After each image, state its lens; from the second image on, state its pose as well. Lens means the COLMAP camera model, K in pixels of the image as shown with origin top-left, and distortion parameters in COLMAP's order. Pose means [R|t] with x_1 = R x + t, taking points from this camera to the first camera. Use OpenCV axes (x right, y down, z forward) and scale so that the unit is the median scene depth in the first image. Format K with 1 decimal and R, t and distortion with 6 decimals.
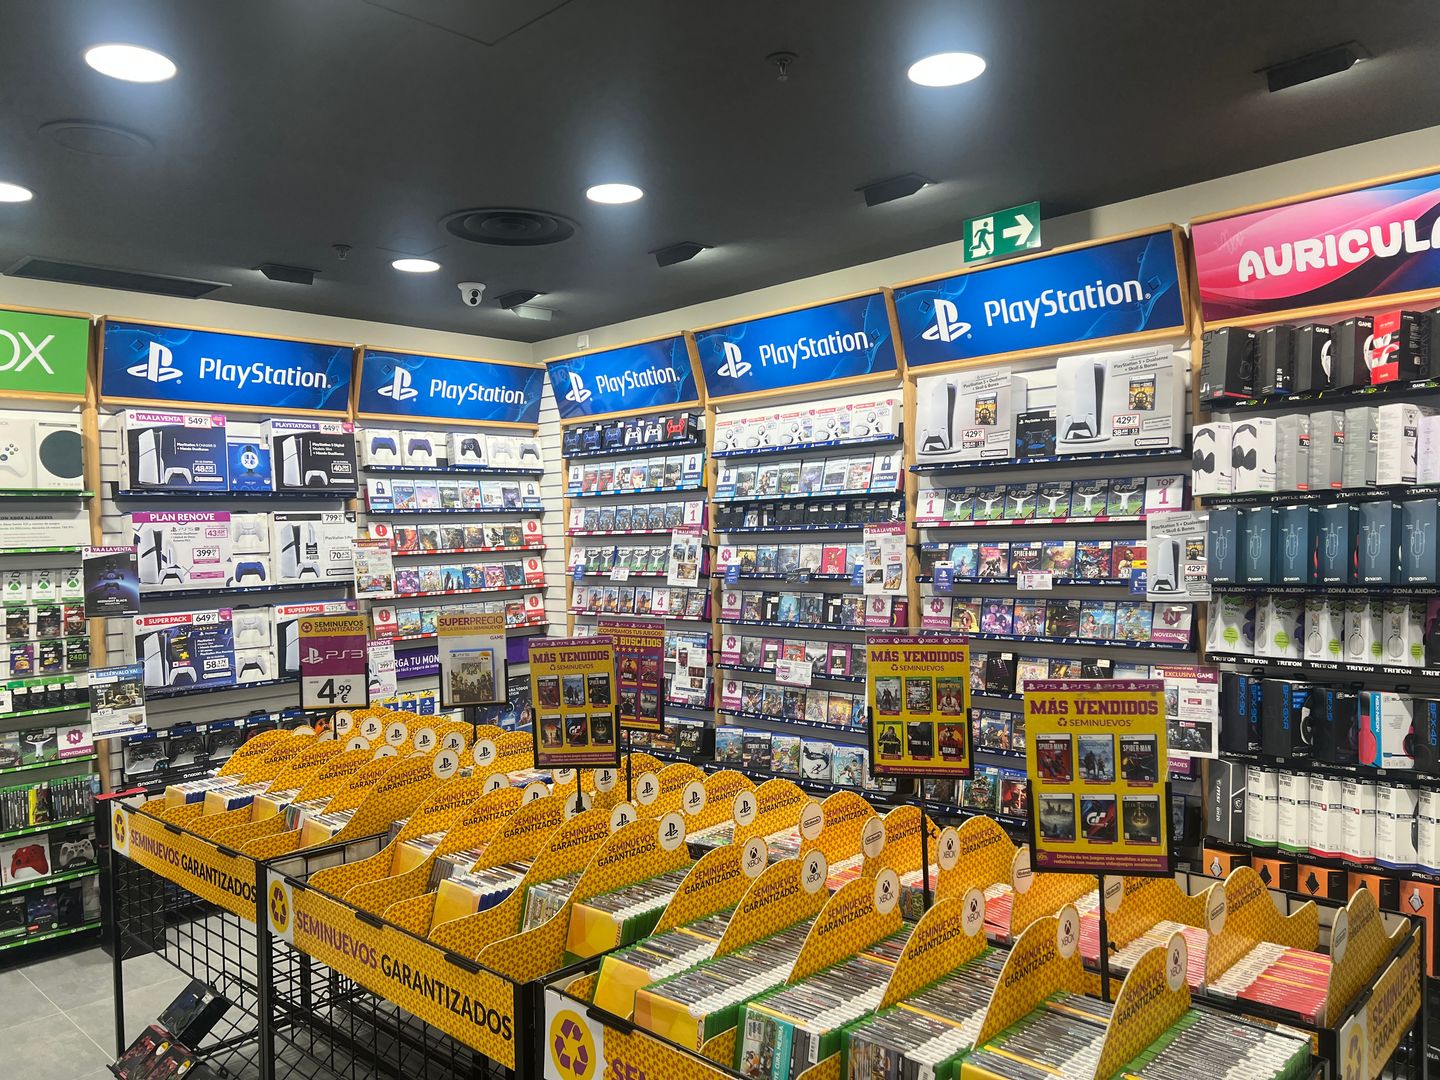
lens RADIAL K [[1072.6, 0, 718.4], [0, 1072.6, 542.5], [0, 0, 1]] dist [0.054175, -0.060651]
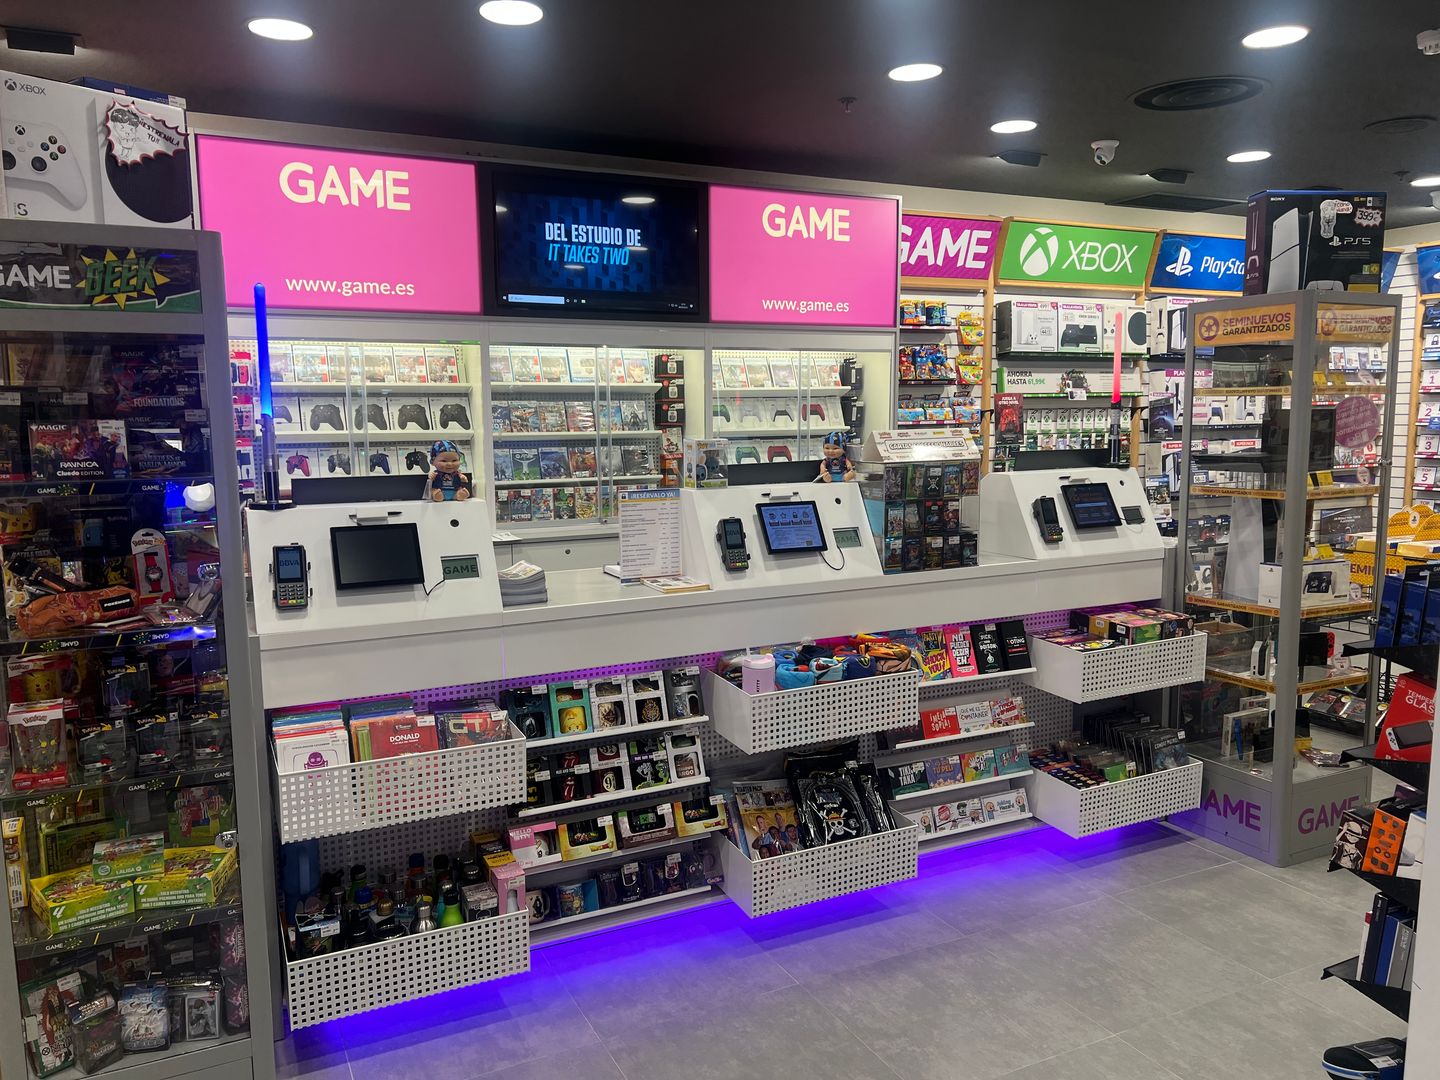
lens RADIAL K [[1072.6, 0, 718.4], [0, 1072.6, 542.5], [0, 0, 1]] dist [0.054175, -0.060651]
pose [[0.939938, 0.055858, -0.336744, -0.590078], [-0.018152, 0.993303, 0.114101, 0.046476], [0.340862, -0.101135, 0.934657, -0.553756]]
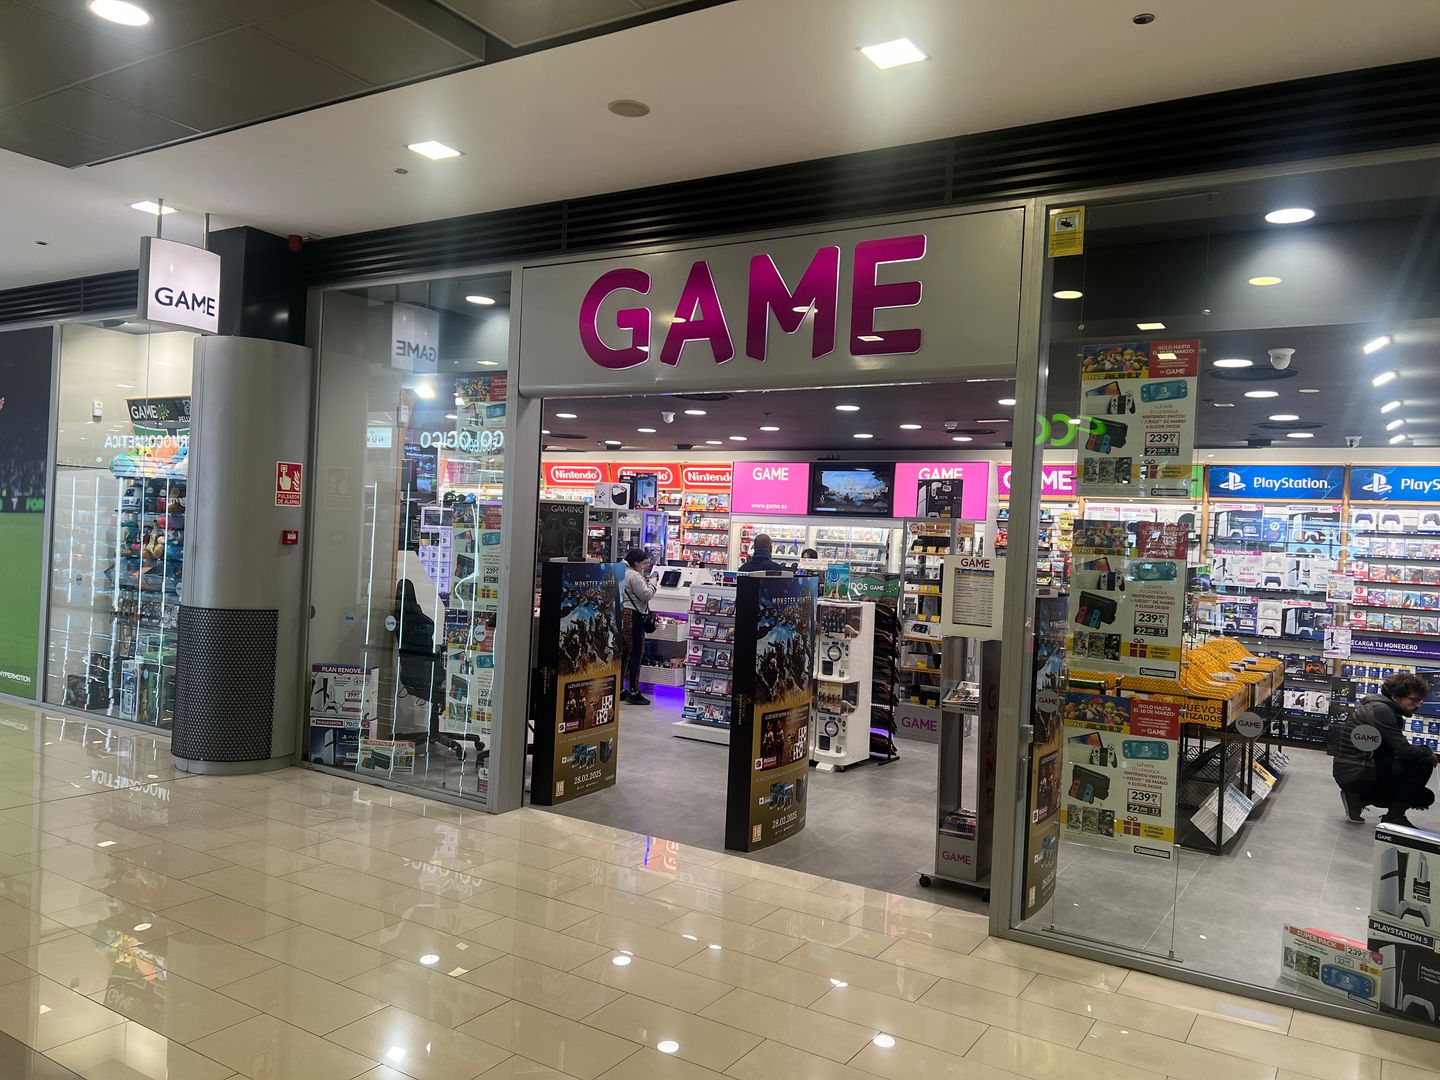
lens RADIAL K [[1073.8, 0, 720.0], [0, 1073.8, 540.0], [0, 0, 1]] dist [0.054217, -0.069754]
pose [[0.192441, 0.037500, -0.980592, 1.435364], [-0.069511, 0.997280, 0.024497, -0.029388], [0.978844, 0.063447, 0.194524, -0.433783]]
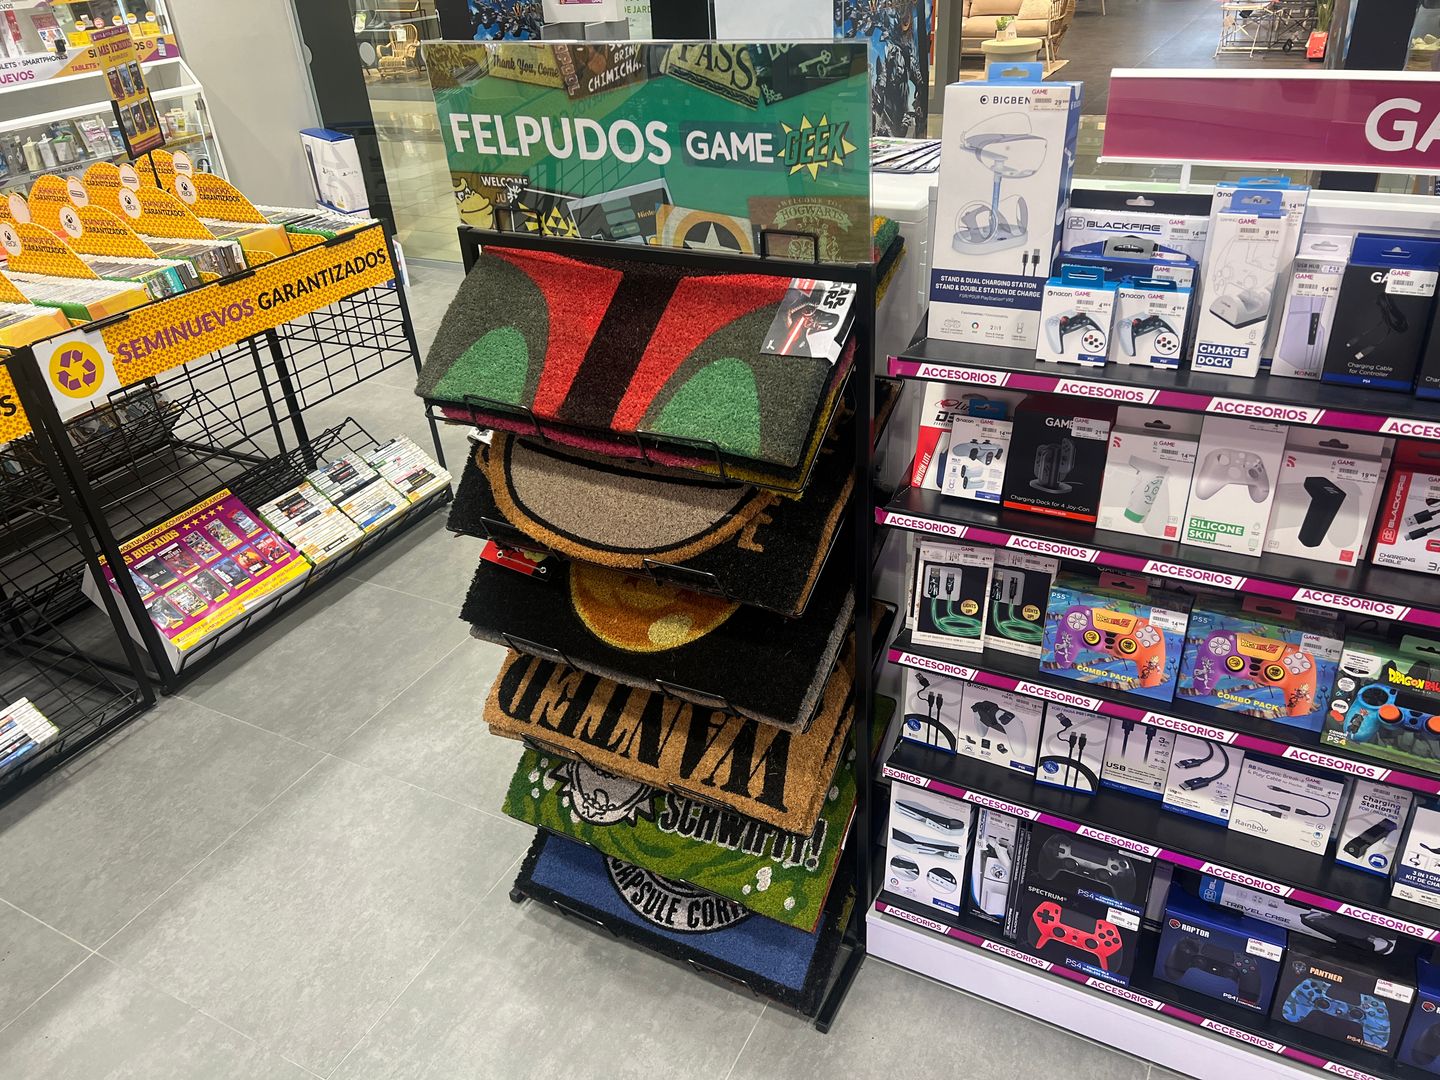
lens RADIAL K [[1100.6, 0, 720.0], [0, 1100.6, 540.0], [0, 0, 1]] dist [-0.004731, -0.009382]
pose [[-0.262297, -0.450302, 0.853480, -0.578191], [0.074743, 0.872310, 0.483207, 0.025219], [-0.962088, 0.190536, -0.195147, 0.207224]]
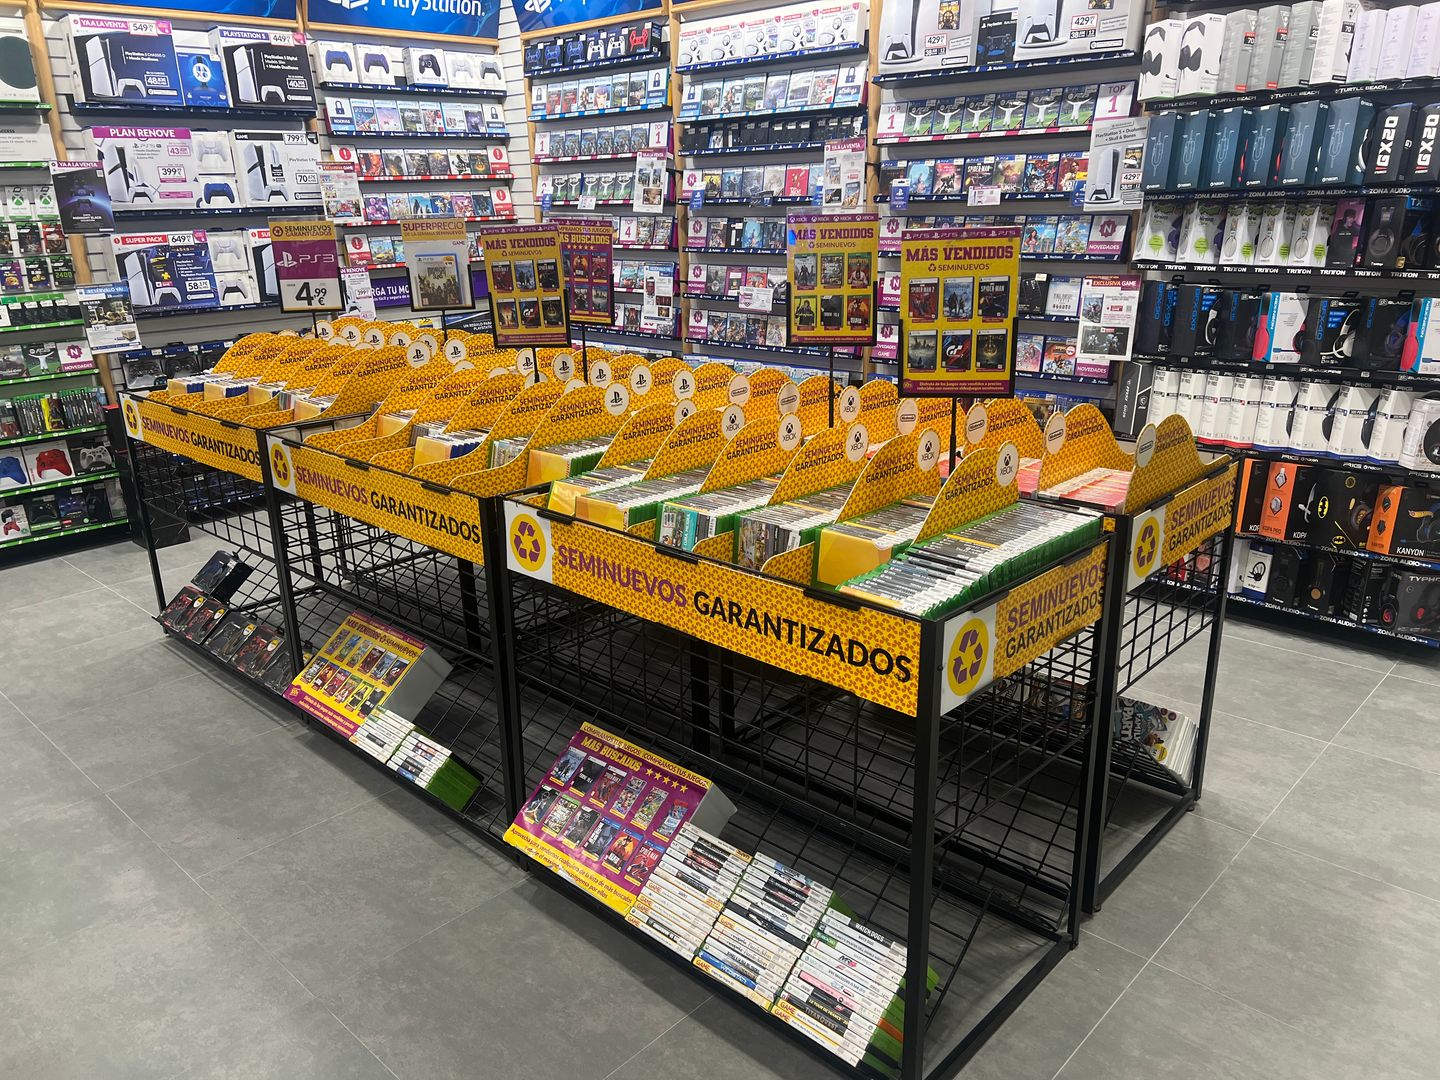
lens RADIAL K [[1072.6, 0, 718.4], [0, 1072.6, 542.5], [0, 0, 1]] dist [0.054175, -0.060651]
pose [[0.999984, 0.001073, 0.005617, 0.029562], [-0.002703, 0.954272, 0.298929, 0.036503], [-0.005039, -0.298939, 0.954259, -0.068479]]
